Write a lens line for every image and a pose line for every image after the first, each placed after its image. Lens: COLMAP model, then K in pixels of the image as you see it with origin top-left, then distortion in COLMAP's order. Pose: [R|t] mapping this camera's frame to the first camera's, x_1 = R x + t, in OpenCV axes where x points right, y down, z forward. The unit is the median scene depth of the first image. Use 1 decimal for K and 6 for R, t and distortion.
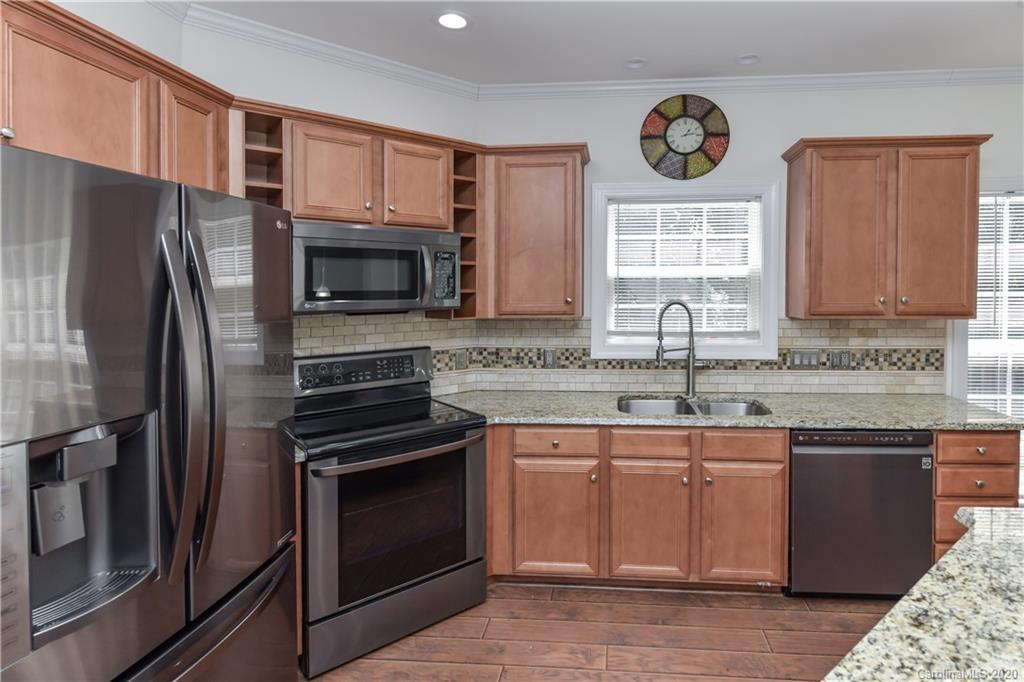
lens RADIAL K [[521.8, 0, 566.0], [0, 521.8, 306.0], [0, 0, 1]] dist [0.003540, -0.004397]
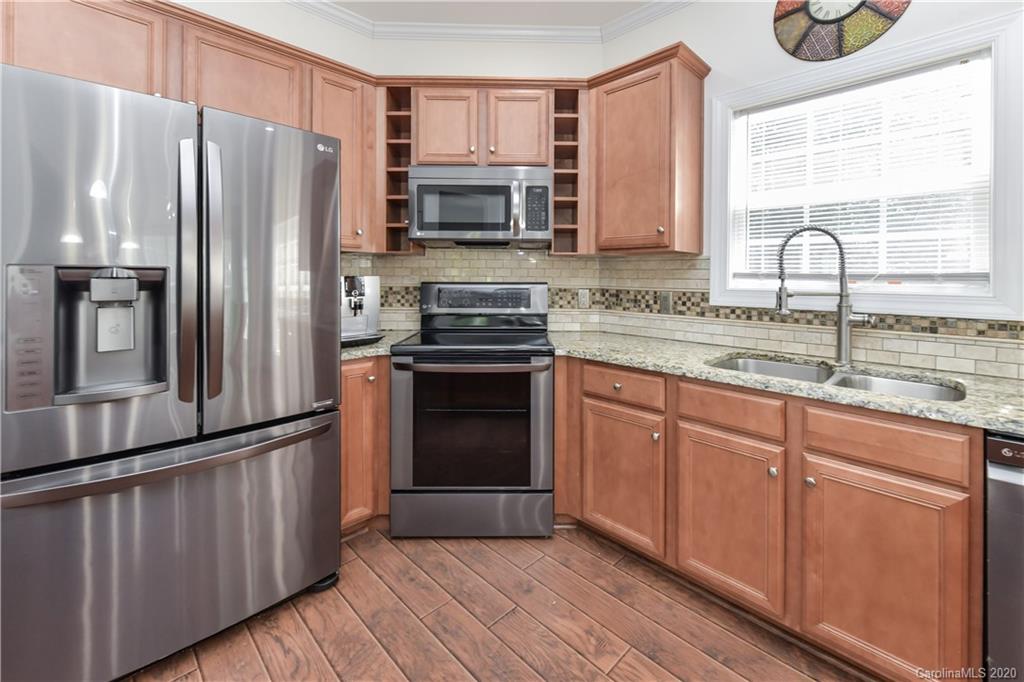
lens RADIAL K [[428.1, 0, 546.3], [0, 428.1, 280.3], [0, 0, 1]] dist [0.005767, -0.001841]
pose [[0.787155, 0.021785, -0.616370, 0.294726], [-0.036337, 0.999278, -0.011088, 0.086580], [0.615683, 0.031125, 0.787379, 0.316463]]
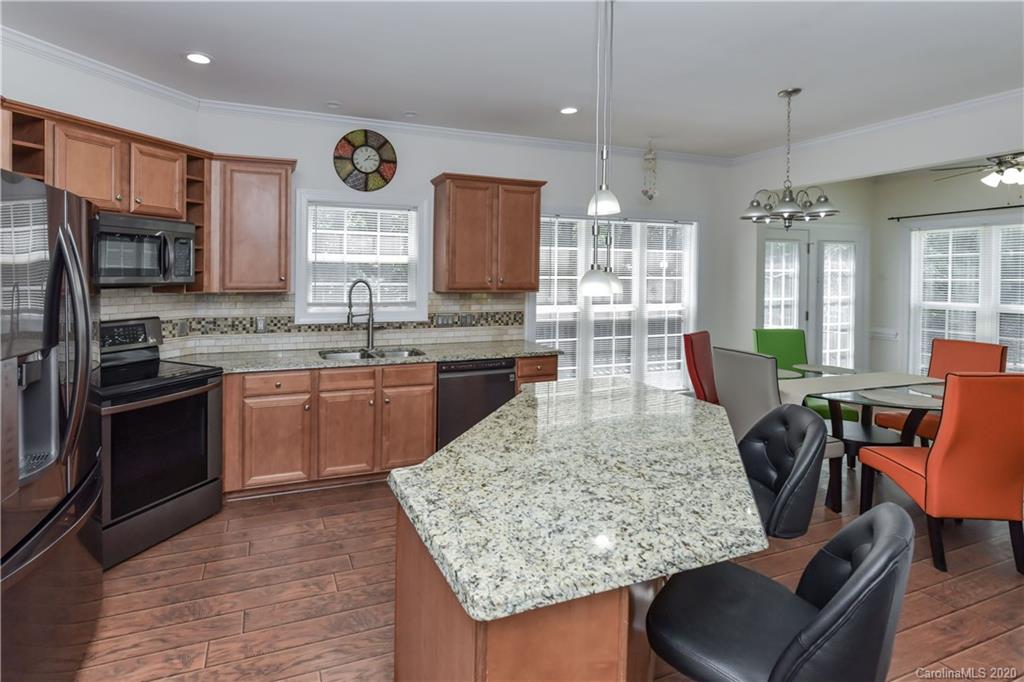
lens RADIAL K [[505.2, 0, 428.6], [0, 505.2, 299.7], [0, 0, 1]] dist [-0.004905, -0.001182]
pose [[0.916058, -0.006656, 0.400990, -0.165717], [-0.000413, 0.999846, 0.017540, 0.019888], [-0.401045, -0.016234, 0.915915, -0.305617]]
